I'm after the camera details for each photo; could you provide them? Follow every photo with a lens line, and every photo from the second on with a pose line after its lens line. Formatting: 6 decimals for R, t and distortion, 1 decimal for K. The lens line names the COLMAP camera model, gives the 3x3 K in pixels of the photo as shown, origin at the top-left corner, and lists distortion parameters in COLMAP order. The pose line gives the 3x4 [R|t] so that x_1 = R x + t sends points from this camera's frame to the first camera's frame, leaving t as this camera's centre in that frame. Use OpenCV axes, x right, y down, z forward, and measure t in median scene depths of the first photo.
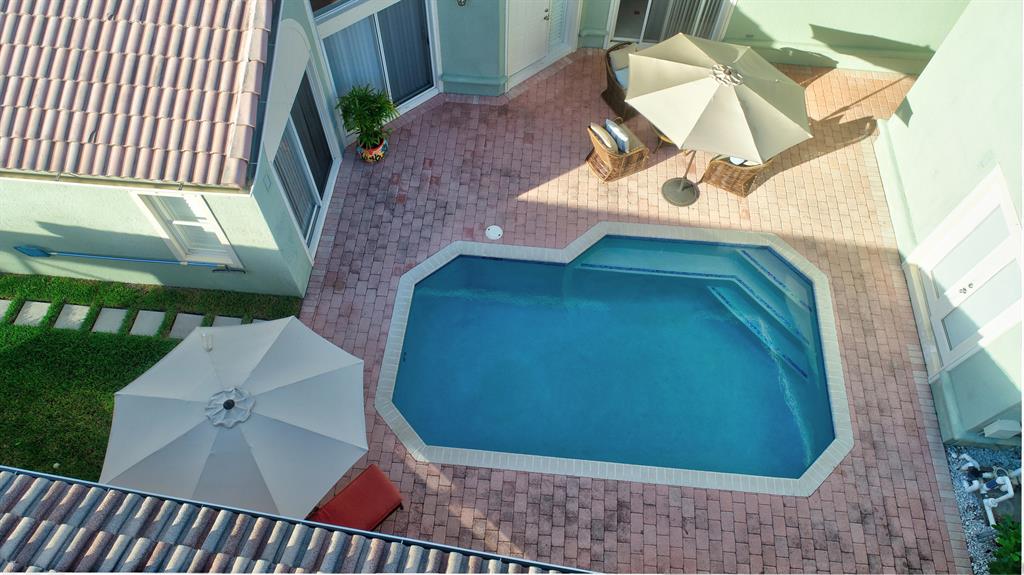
lens RADIAL K [[695.3, 0, 512.0], [0, 695.3, 287.5], [0, 0, 1]] dist [-0.002958, -0.000243]
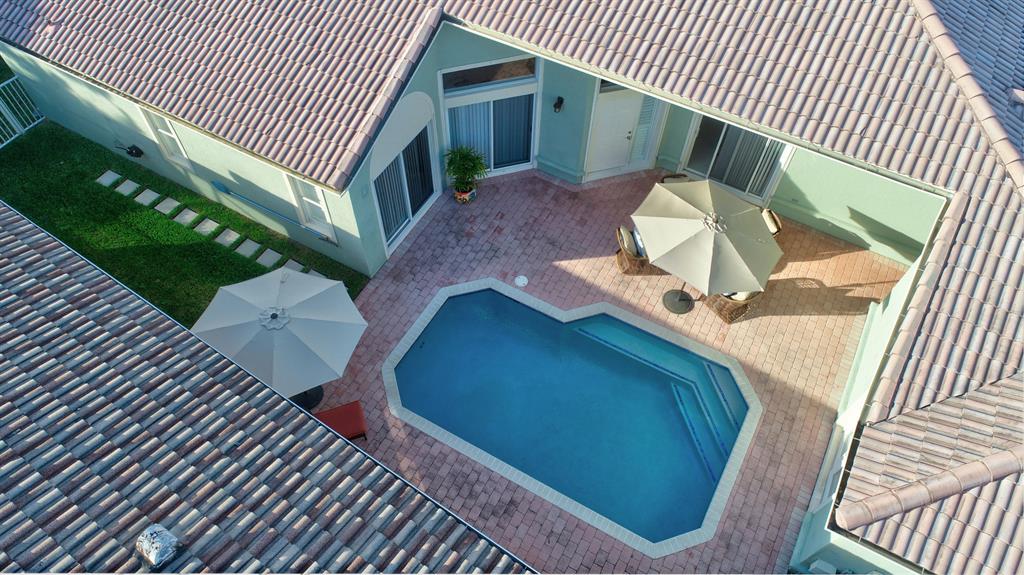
lens RADIAL K [[695.3, 0, 512.0], [0, 695.3, 287.5], [0, 0, 1]] dist [-0.002958, -0.000243]
pose [[0.912551, 0.333330, -0.236941, 0.290770], [-0.351418, 0.935470, -0.037421, -0.014537], [0.209178, 0.117414, 0.970803, -0.280417]]
